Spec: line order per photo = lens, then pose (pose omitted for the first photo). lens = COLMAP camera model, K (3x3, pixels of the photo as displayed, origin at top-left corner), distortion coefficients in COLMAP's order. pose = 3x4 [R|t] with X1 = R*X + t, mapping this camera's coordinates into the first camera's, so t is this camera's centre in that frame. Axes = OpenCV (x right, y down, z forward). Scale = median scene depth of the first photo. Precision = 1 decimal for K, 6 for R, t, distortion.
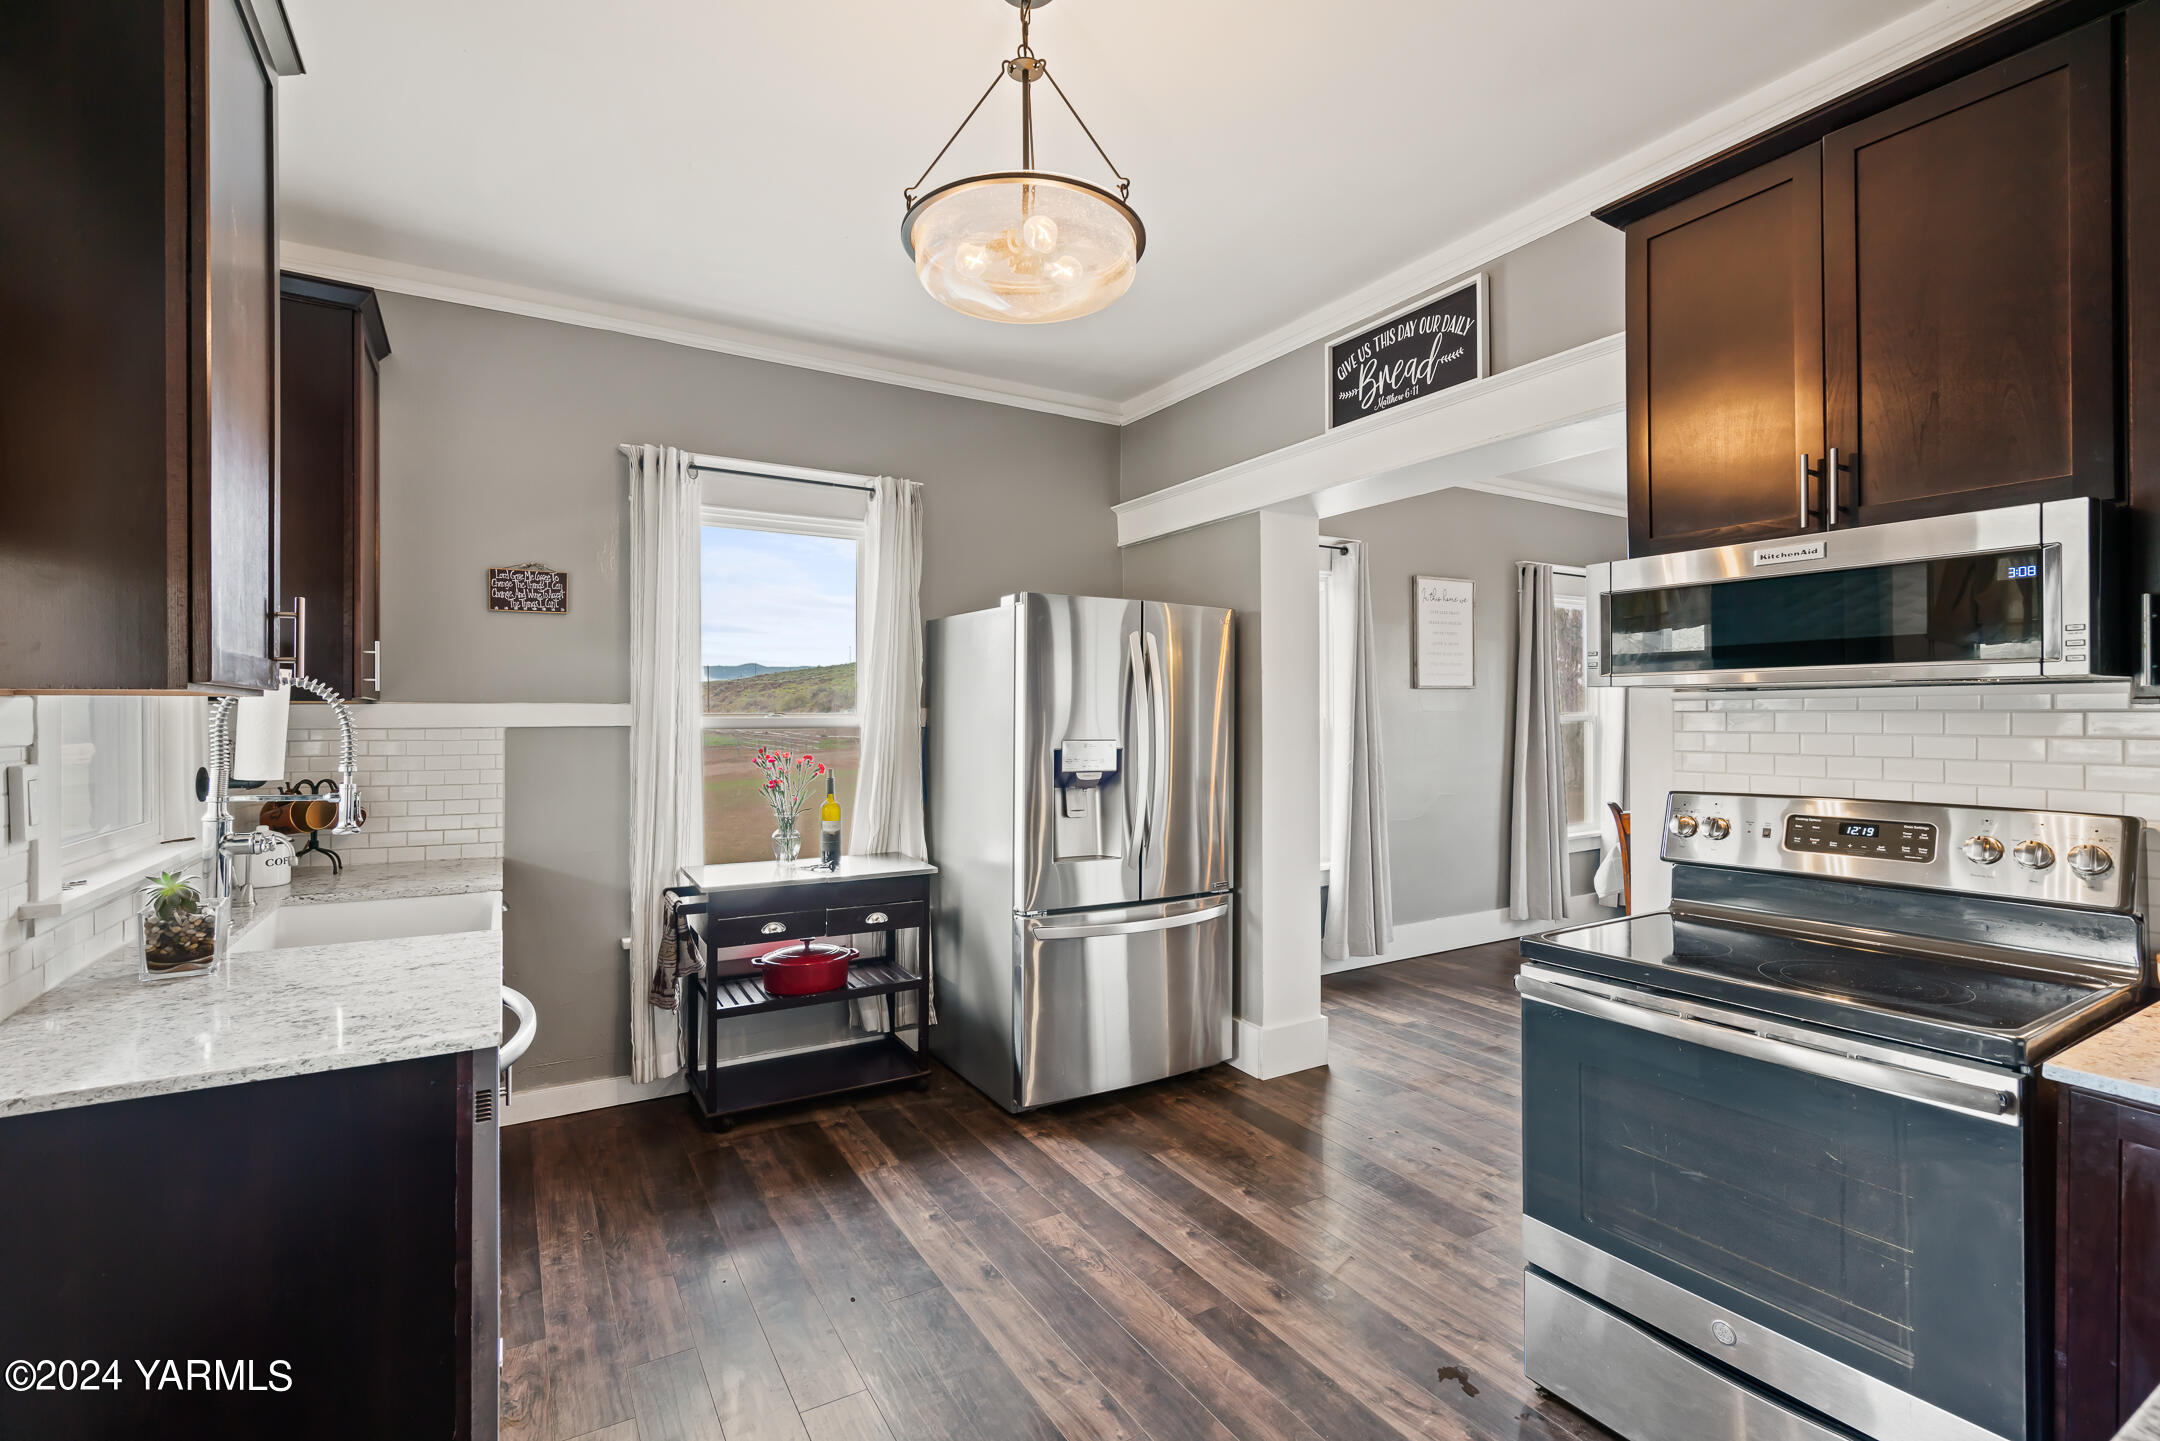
lens RADIAL K [[957.0, 0, 1081.6], [0, 957.0, 716.5], [0, 0, 1]] dist [-0.000695, 0.000384]
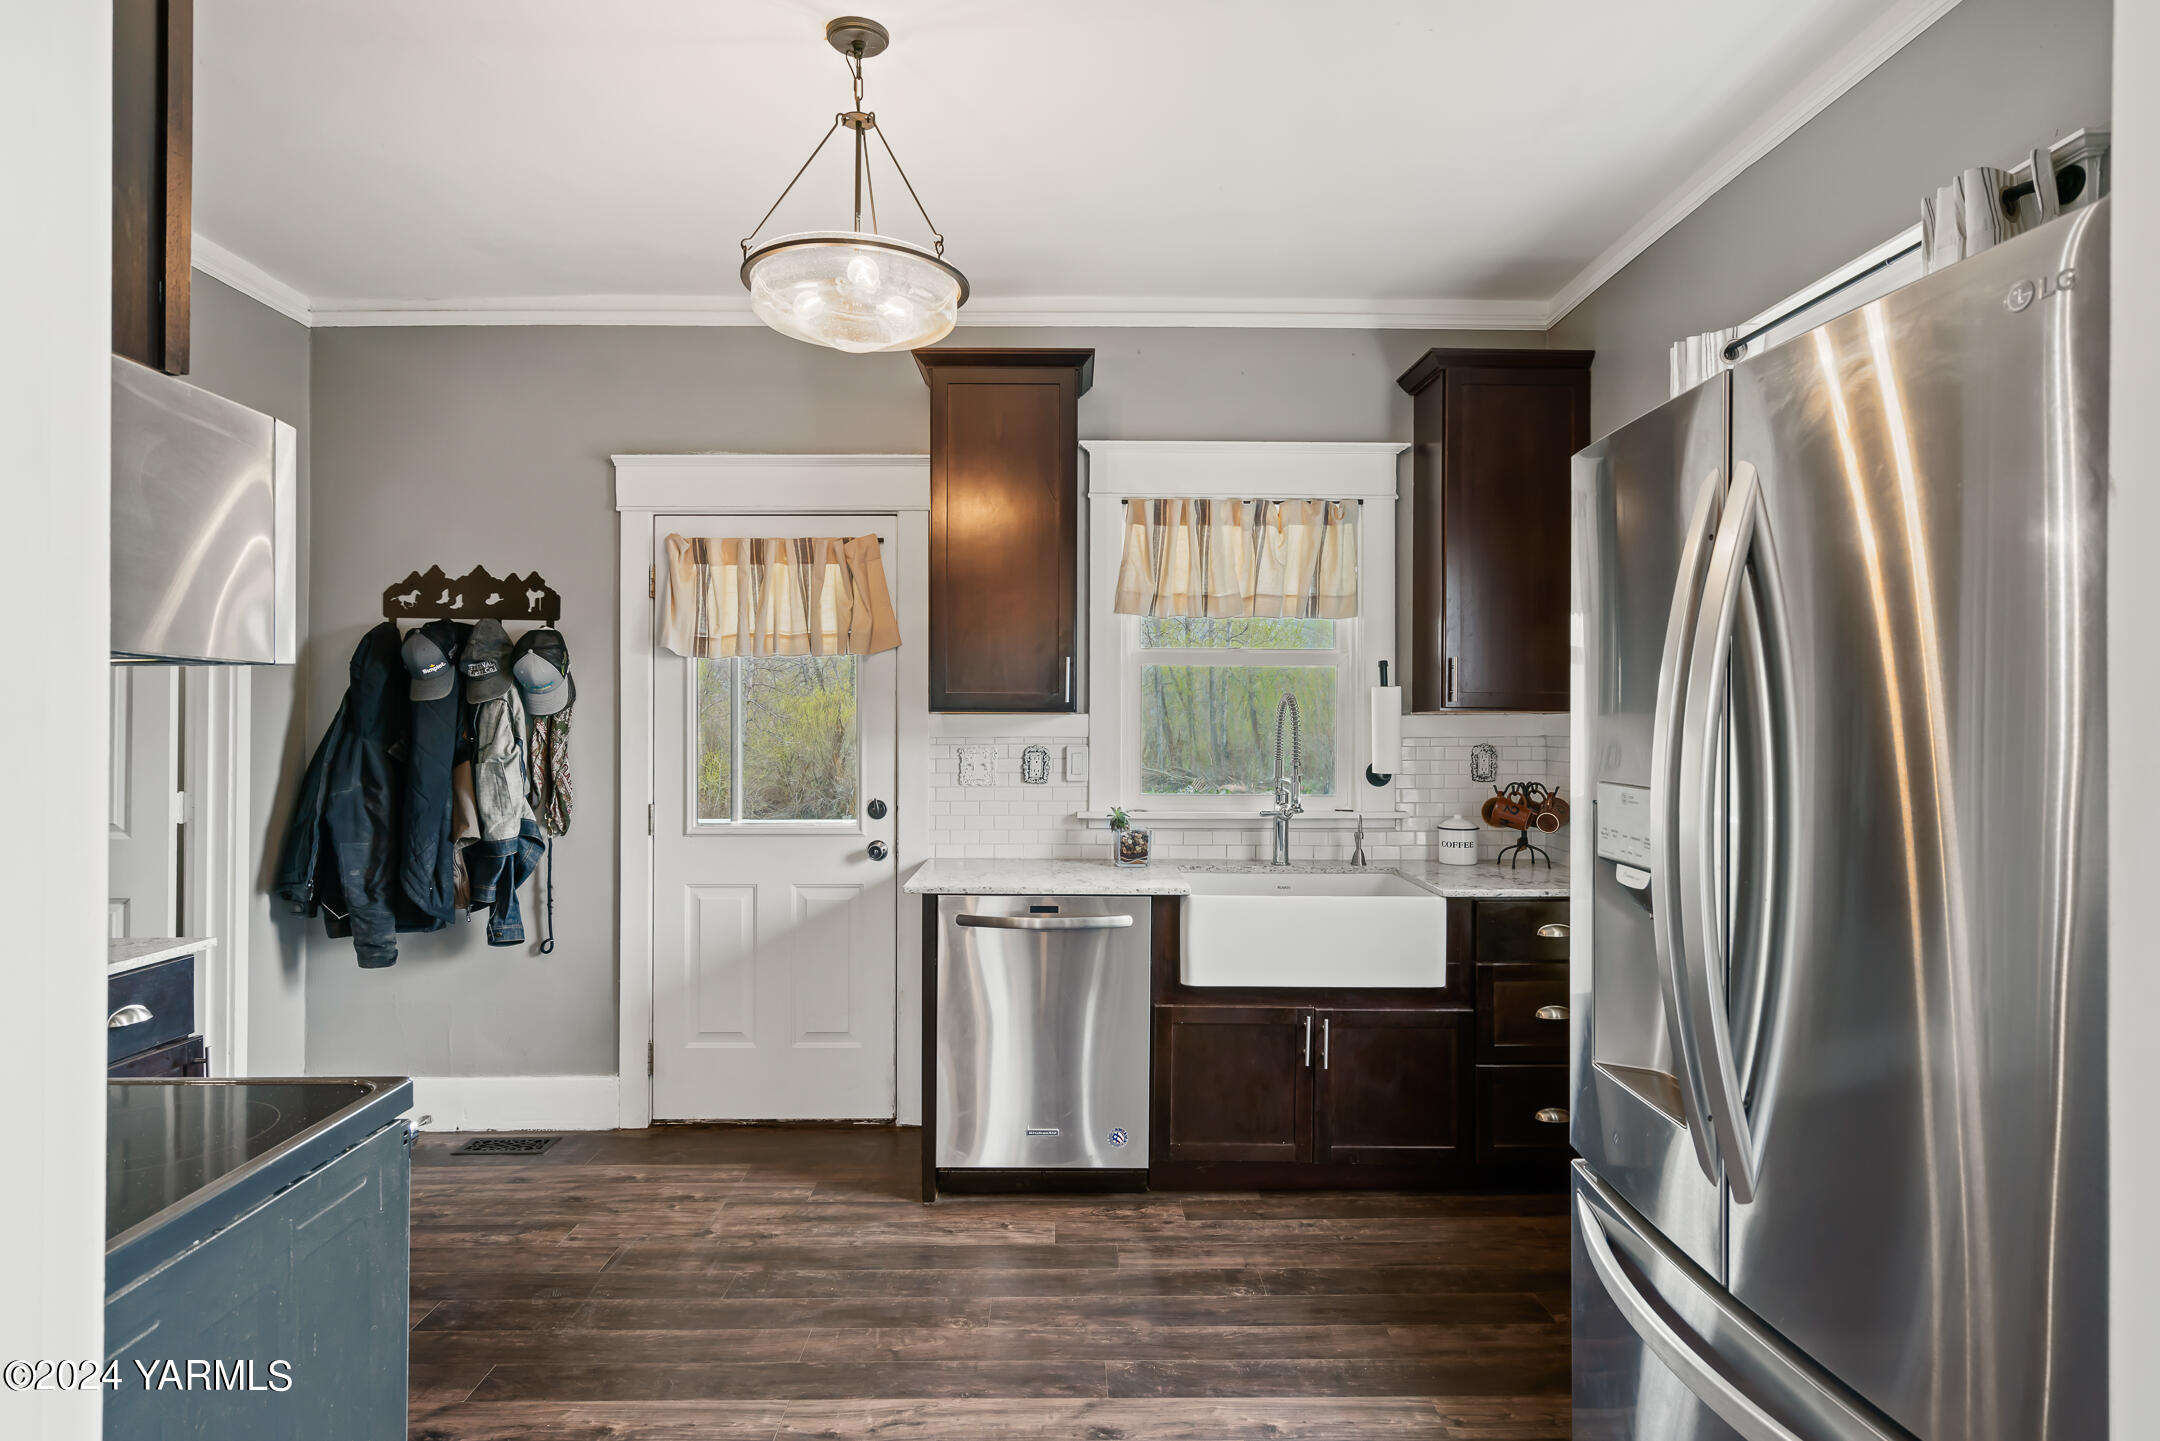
lens RADIAL K [[1181.7, 0, 1075.0], [0, 1181.7, 727.9], [0, 0, 1]] dist [0.006909, 0.000383]
pose [[-0.504514, 0.001450, -0.863402, 0.643699], [-0.000306, 0.999998, 0.001858, -0.000635], [0.863403, 0.001202, -0.504513, 1.247710]]
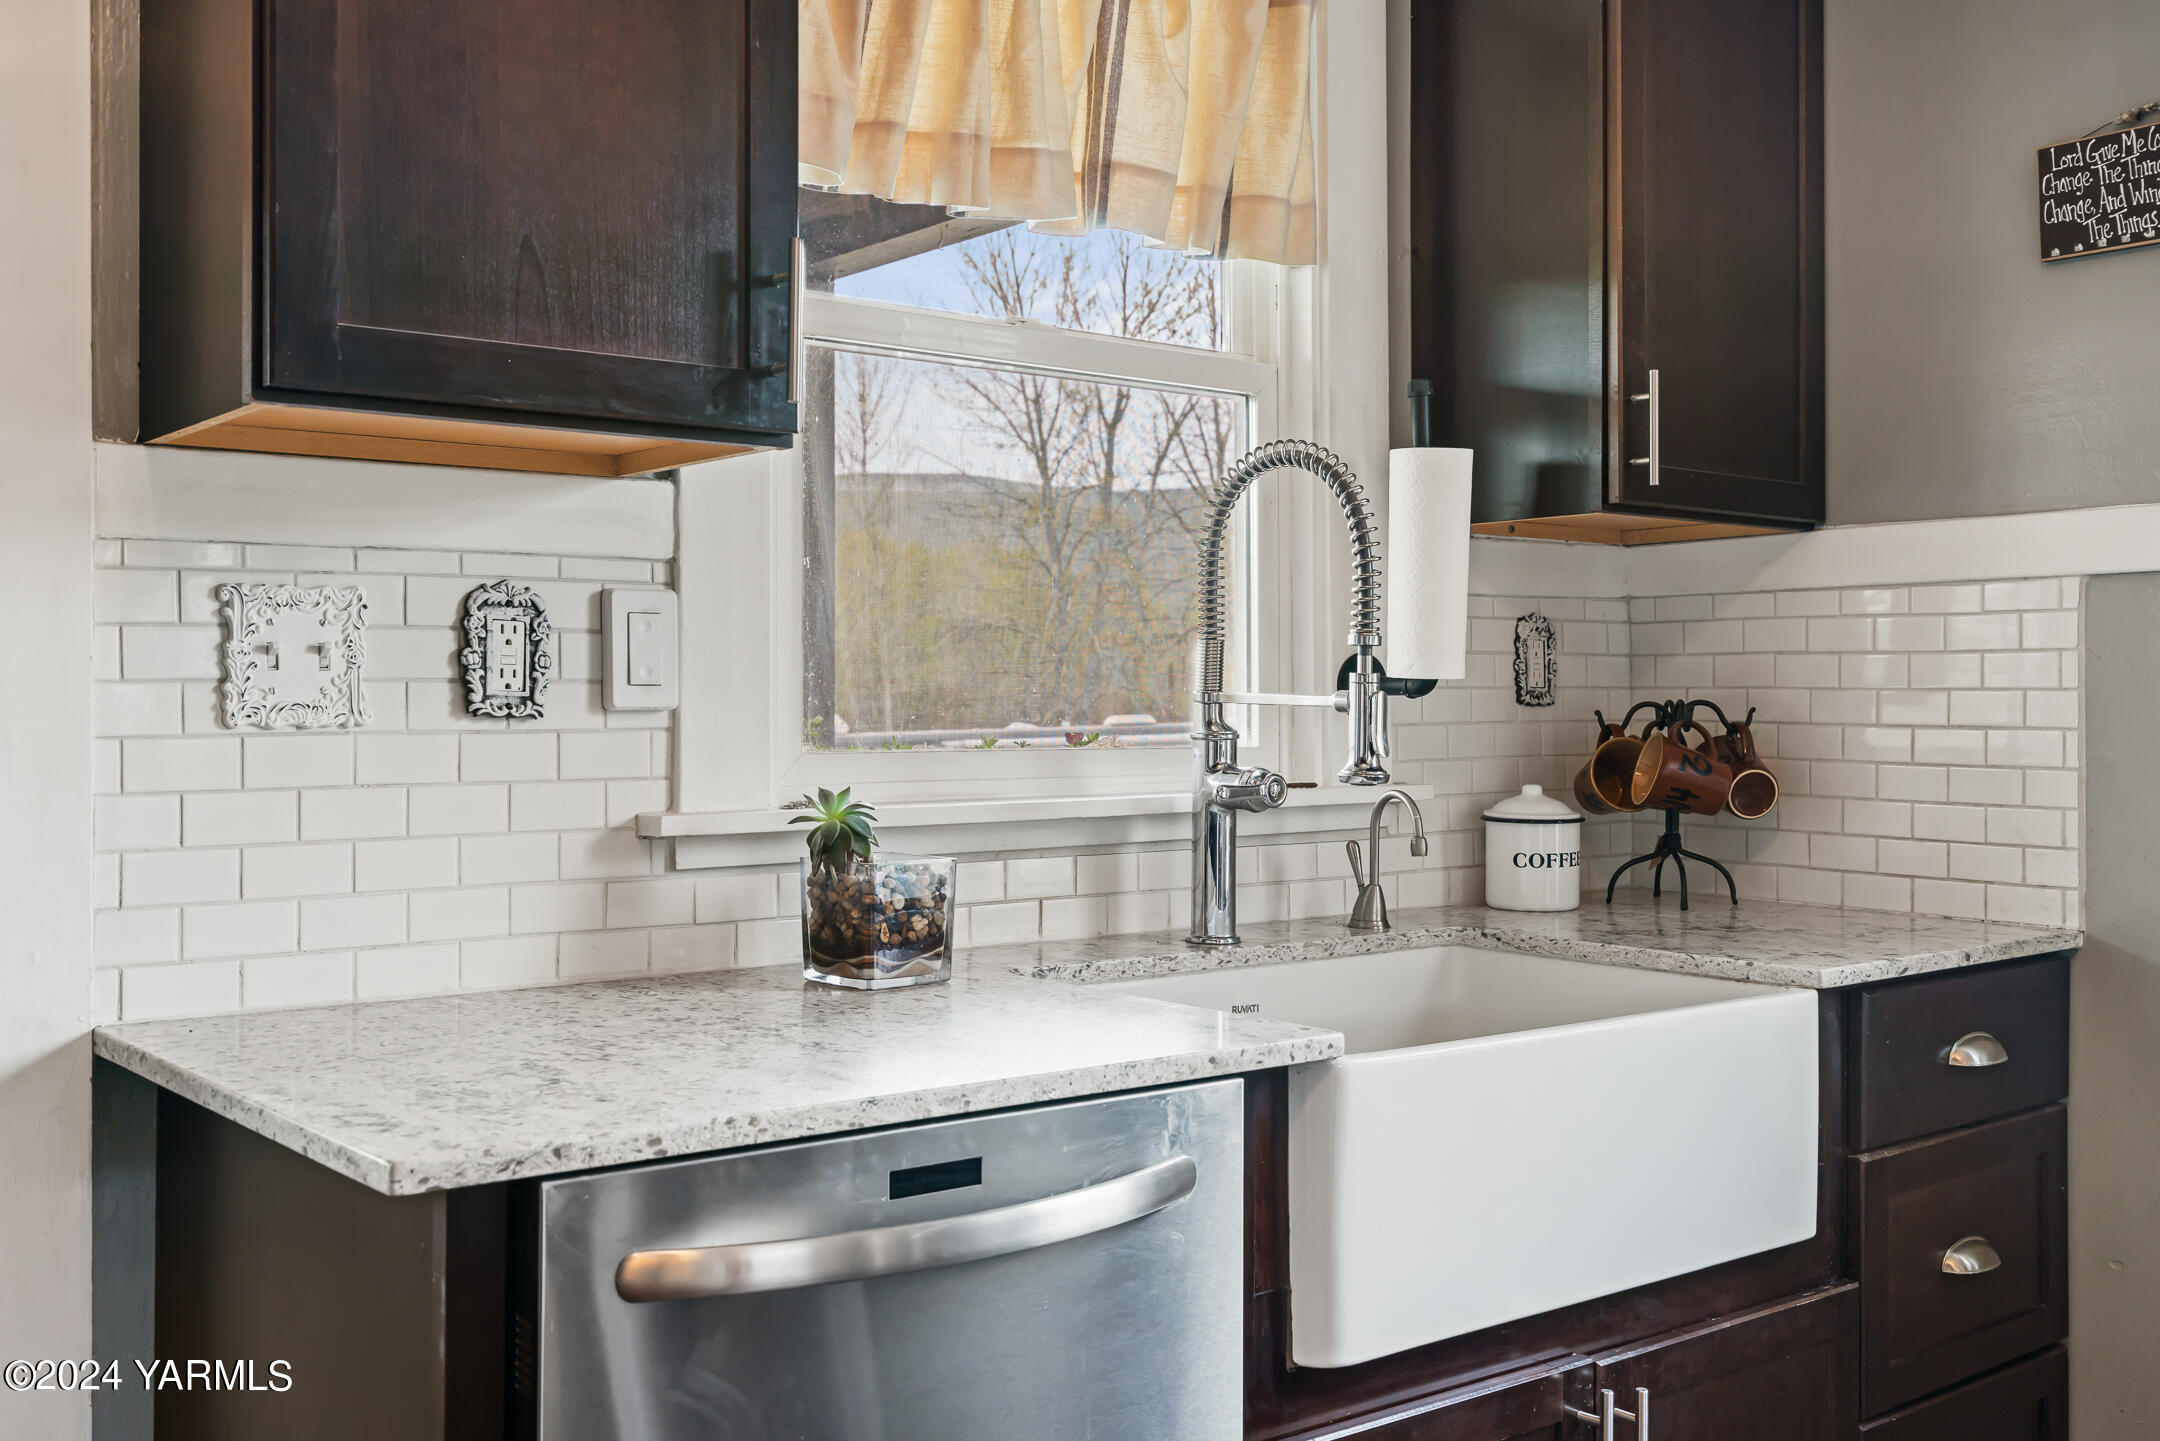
lens RADIAL K [[2121.8, 0, 1077.4], [0, 2121.8, 704.0], [0, 0, 1]] dist [-0.008050, 0.000000]
pose [[0.140958, 0.003113, -0.990011, 0.160154], [0.002604, 0.999990, 0.003515, 0.063172], [0.990012, -0.003074, 0.140948, 0.565257]]
